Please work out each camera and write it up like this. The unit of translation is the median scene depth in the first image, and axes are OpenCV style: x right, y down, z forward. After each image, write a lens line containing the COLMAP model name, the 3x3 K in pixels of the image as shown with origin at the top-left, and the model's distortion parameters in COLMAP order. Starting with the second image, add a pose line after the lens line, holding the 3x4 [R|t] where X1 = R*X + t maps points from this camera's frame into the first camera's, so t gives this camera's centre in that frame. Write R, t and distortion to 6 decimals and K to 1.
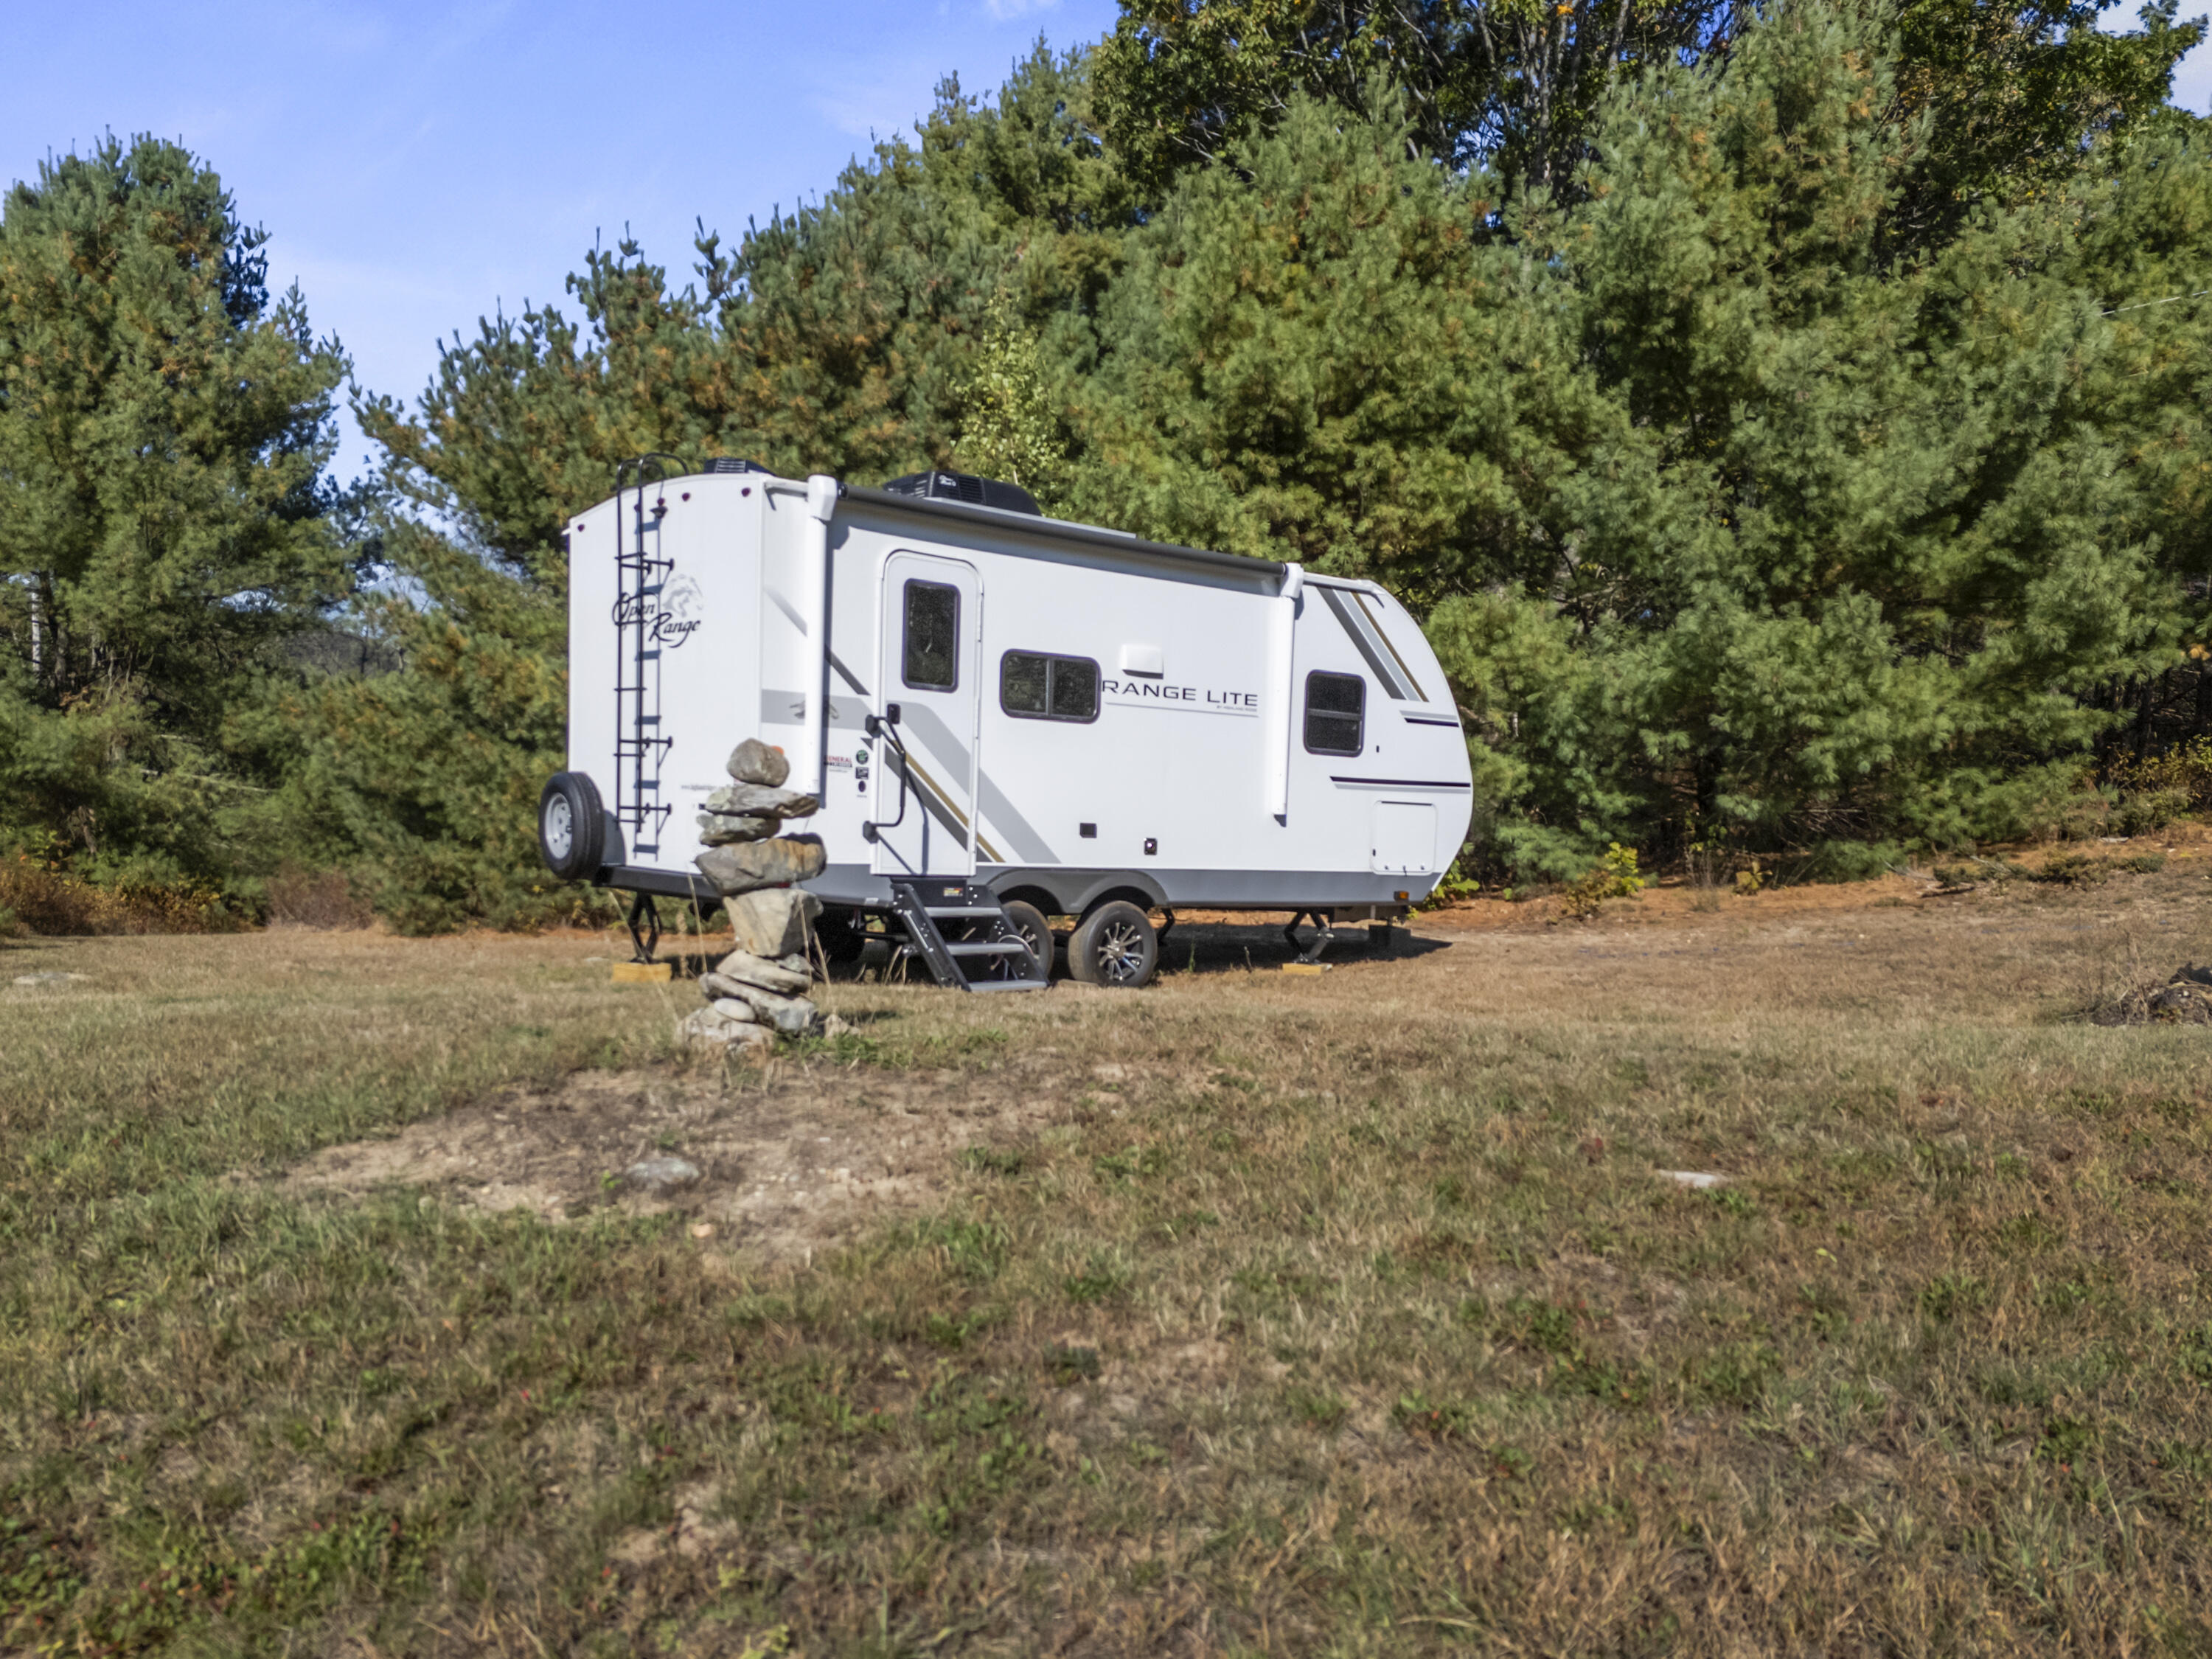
lens RADIAL K [[1645.6, 0, 1107.8], [0, 1645.6, 878.3], [0, 0, 1]] dist [0.043842, -0.023657]
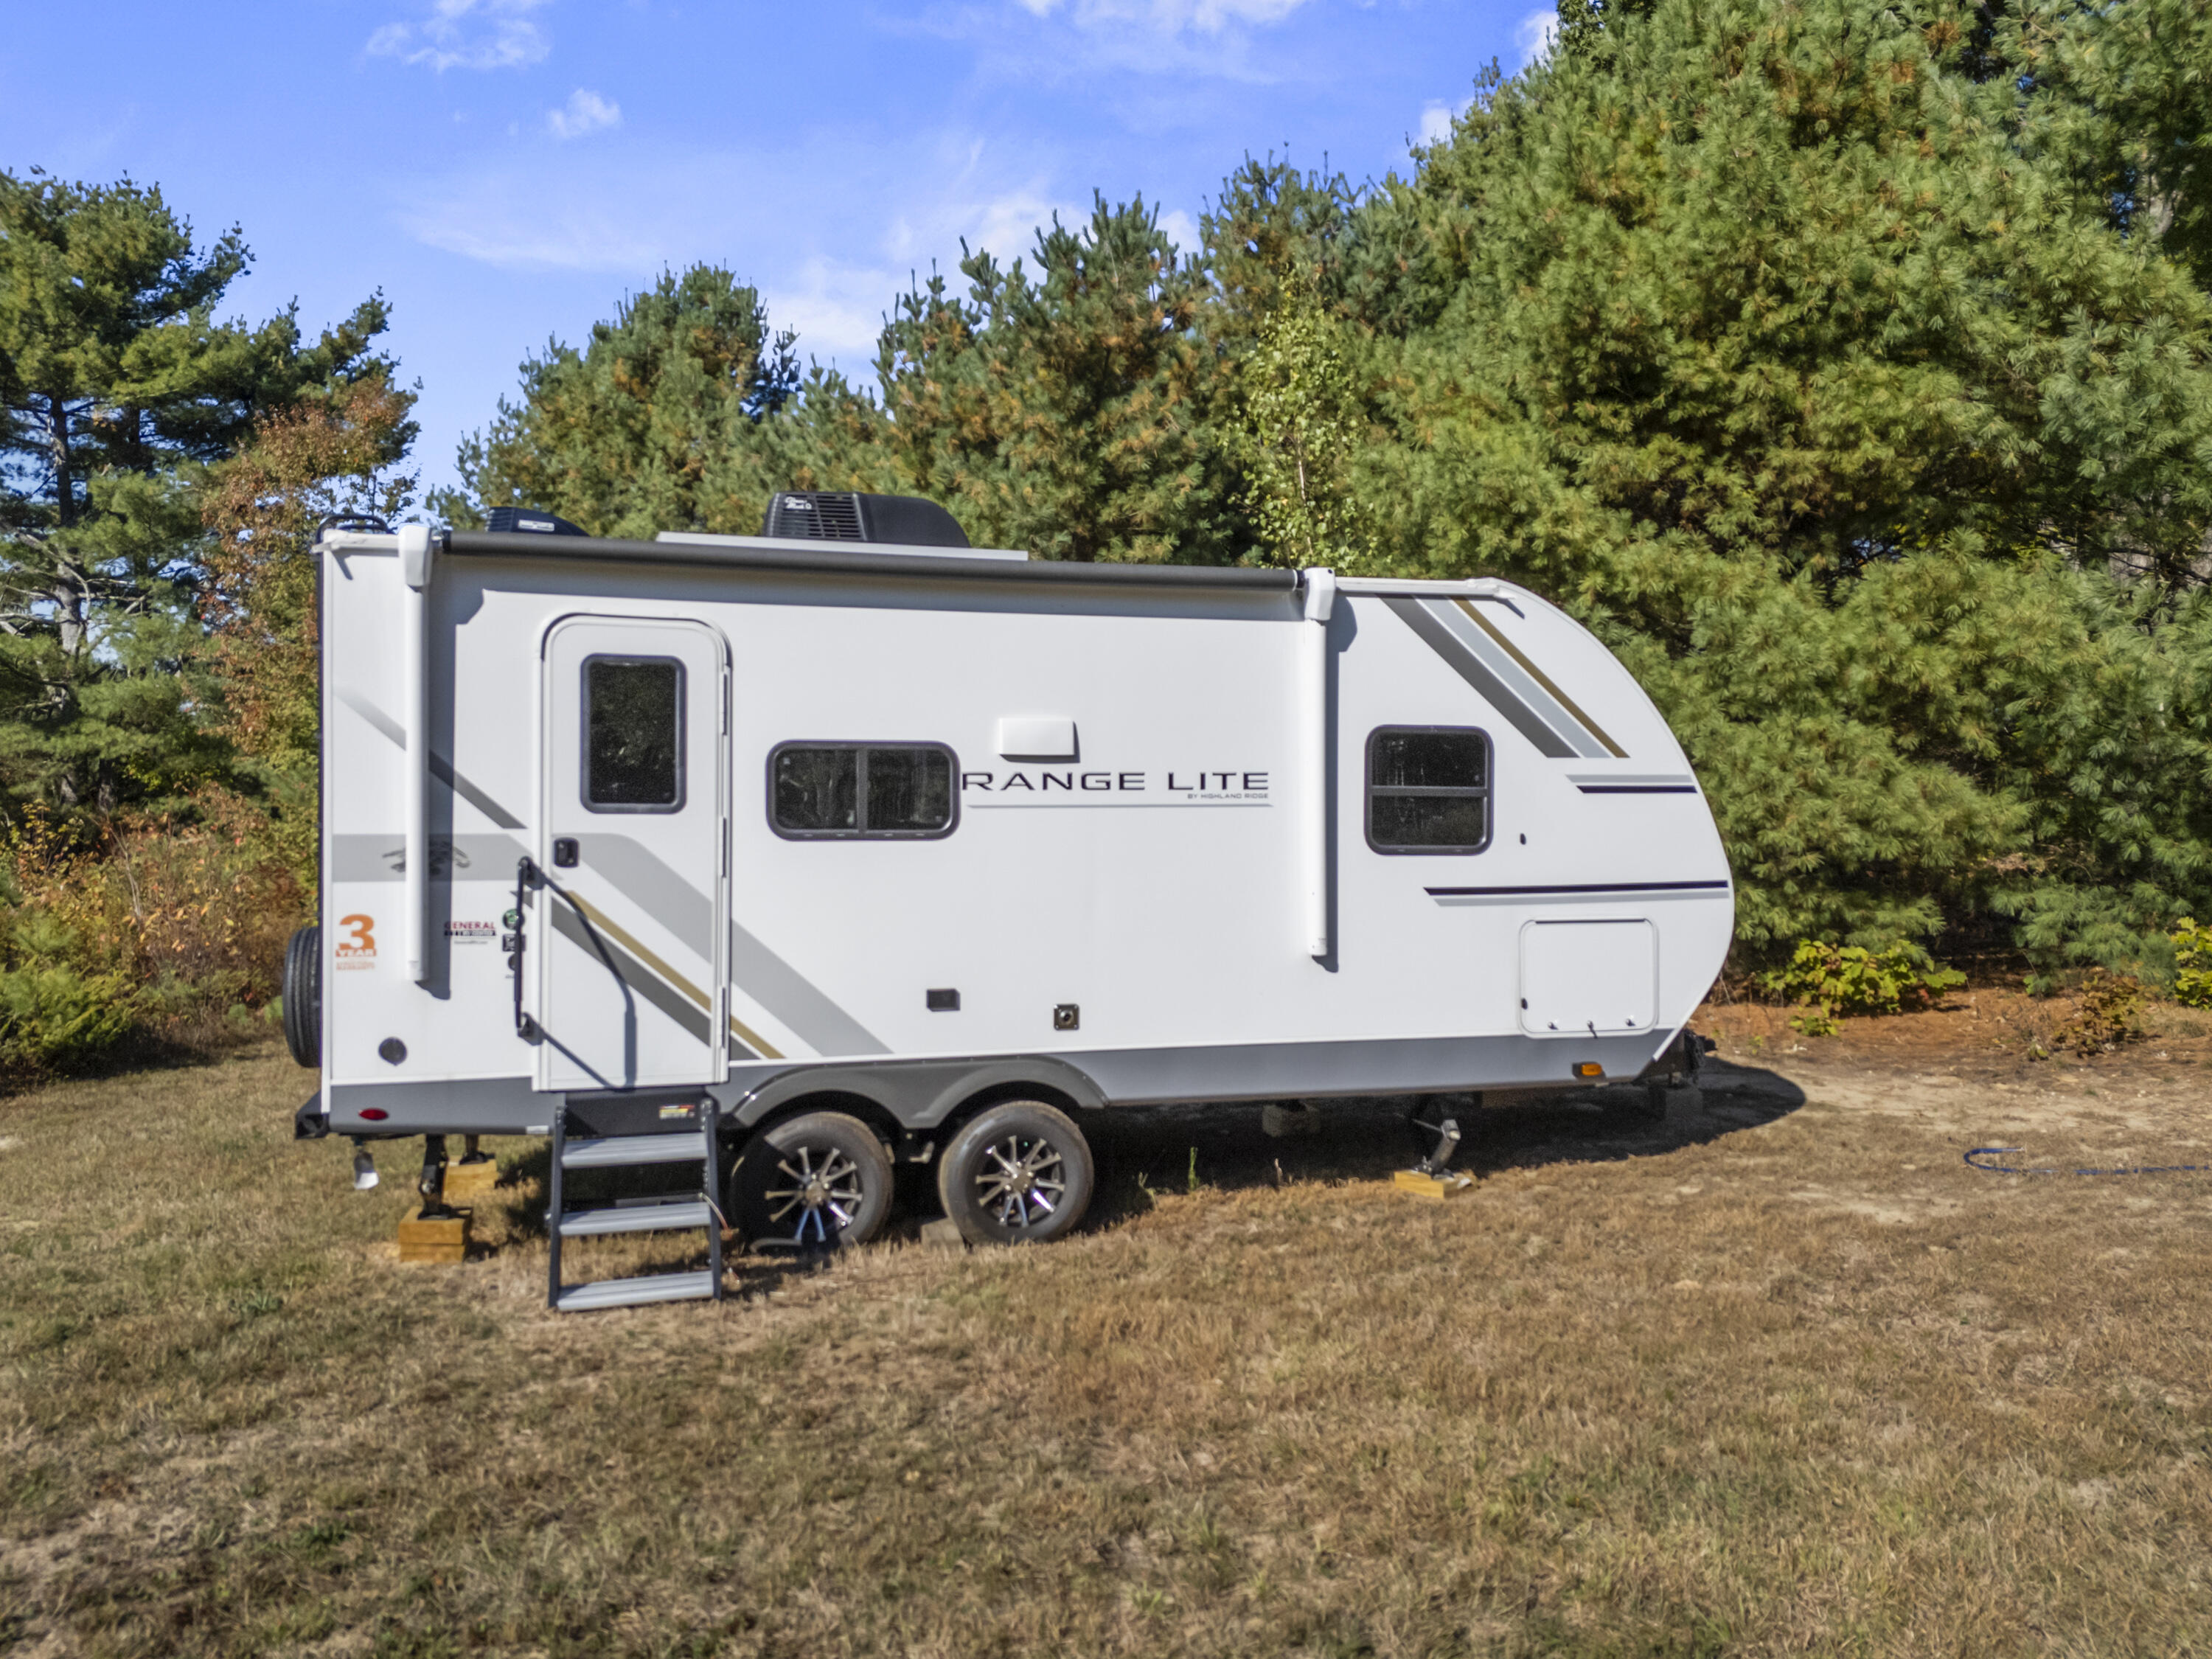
lens RADIAL K [[1567.5, 0, 1110.2], [0, 1567.5, 765.1], [0, 0, 1]] dist [0.065791, -0.001680]
pose [[0.914454, -0.042047, -0.402500, 0.260495], [0.016041, 0.997572, -0.067767, -0.067321], [0.404372, 0.055513, 0.912908, 0.376307]]
